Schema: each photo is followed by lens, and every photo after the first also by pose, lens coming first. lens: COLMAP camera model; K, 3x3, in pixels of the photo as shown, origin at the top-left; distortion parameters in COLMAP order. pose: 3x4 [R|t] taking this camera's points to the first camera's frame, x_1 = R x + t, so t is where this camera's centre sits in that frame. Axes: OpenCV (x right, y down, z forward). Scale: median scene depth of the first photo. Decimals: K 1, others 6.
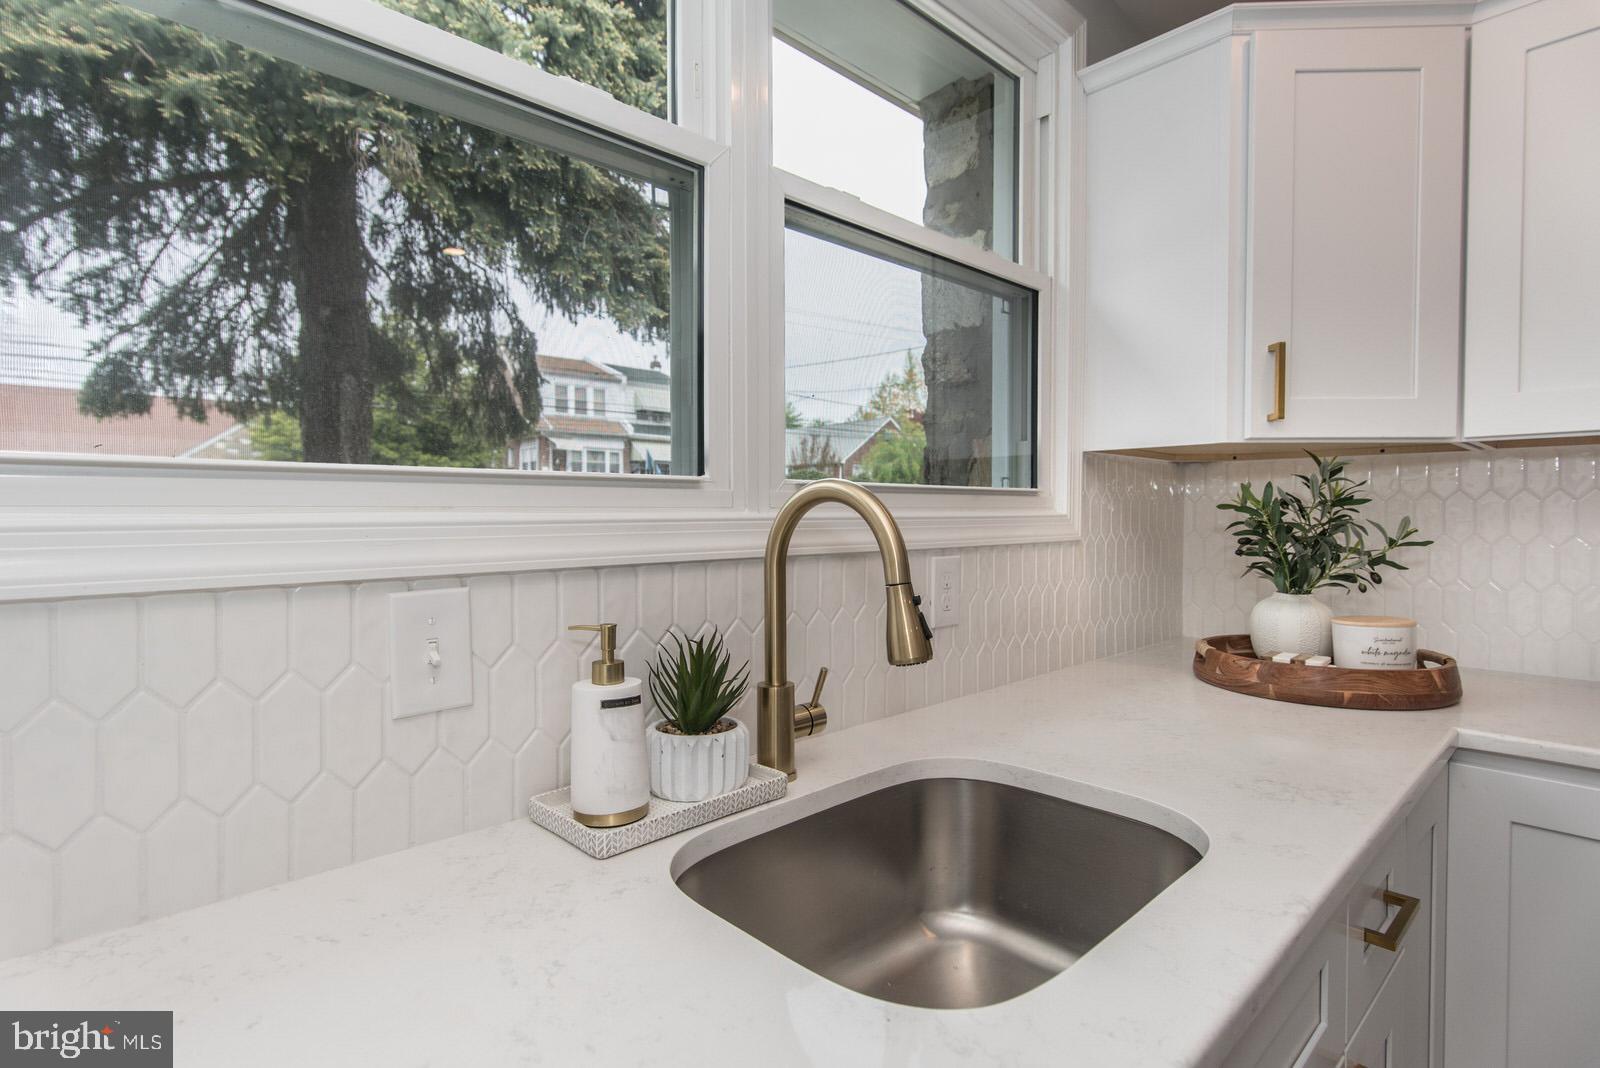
lens RADIAL K [[805.3, 0, 786.6], [0, 805.3, 532.0], [0, 0, 1]] dist [0.002425, 0.003307]
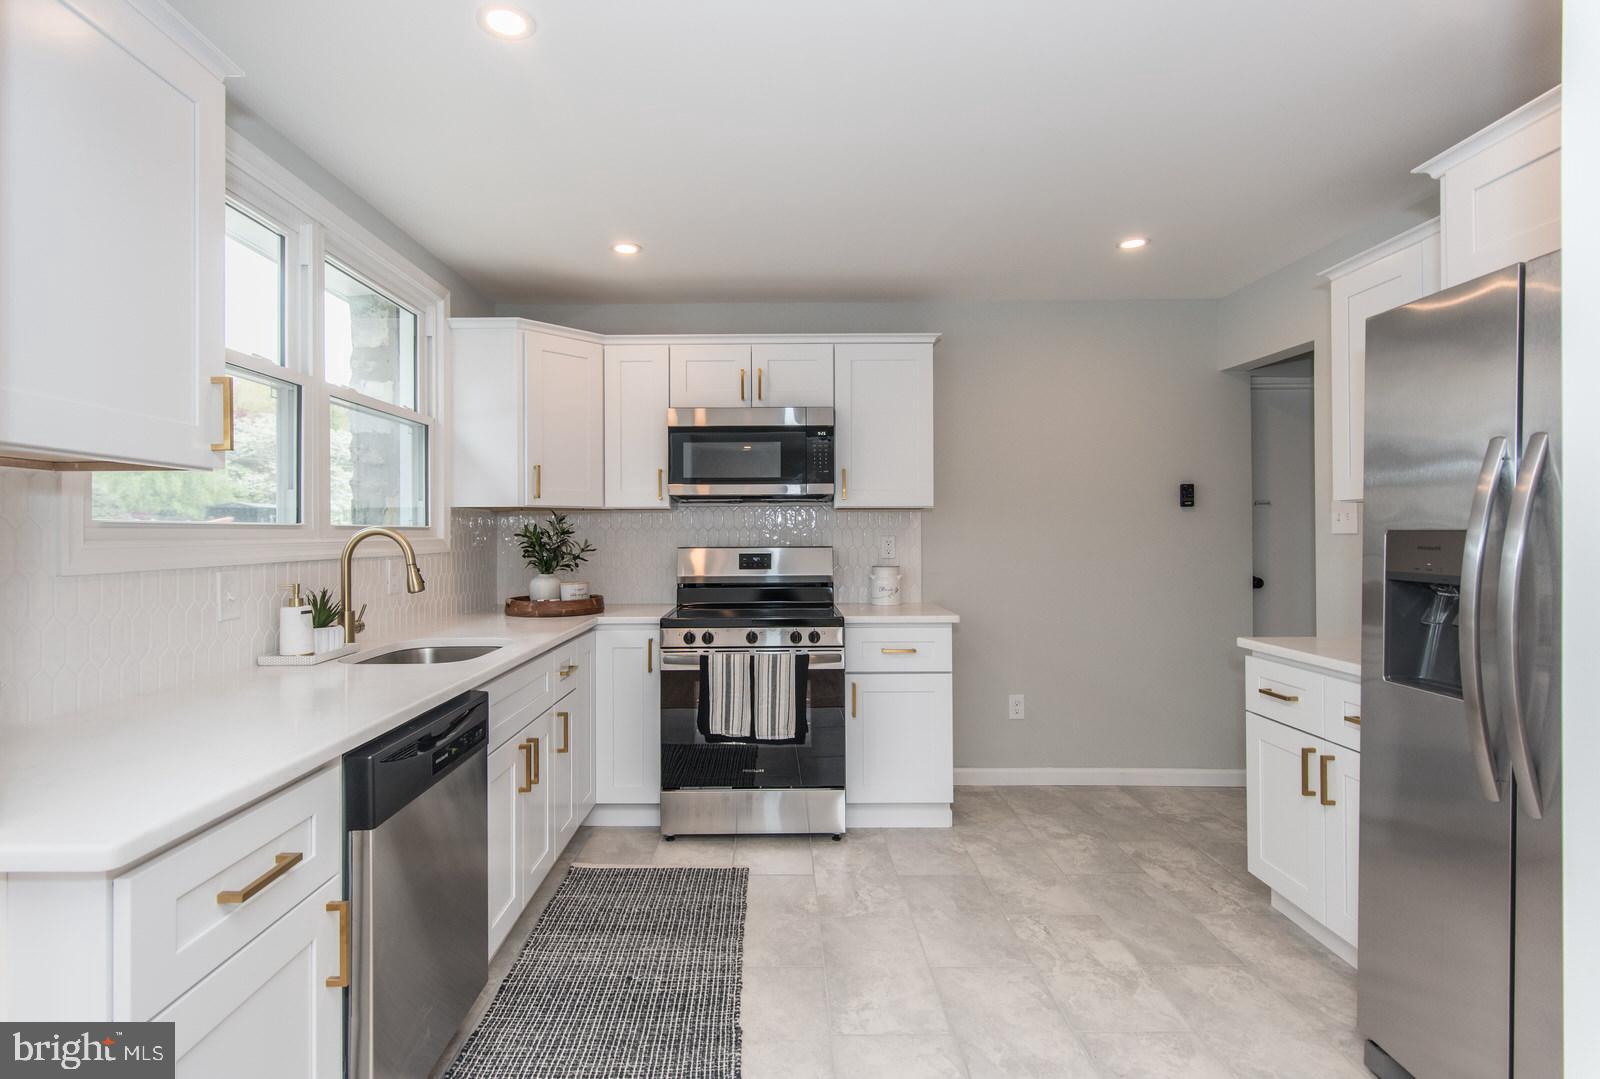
lens RADIAL K [[805.3, 0, 790.2], [0, 805.3, 534.6], [0, 0, 1]] dist [0.002425, 0.003307]
pose [[0.677359, -0.001232, 0.735651, -0.563013], [0.017200, 0.999752, -0.014163, 0.010944], [-0.735451, 0.022246, 0.677212, -1.024930]]
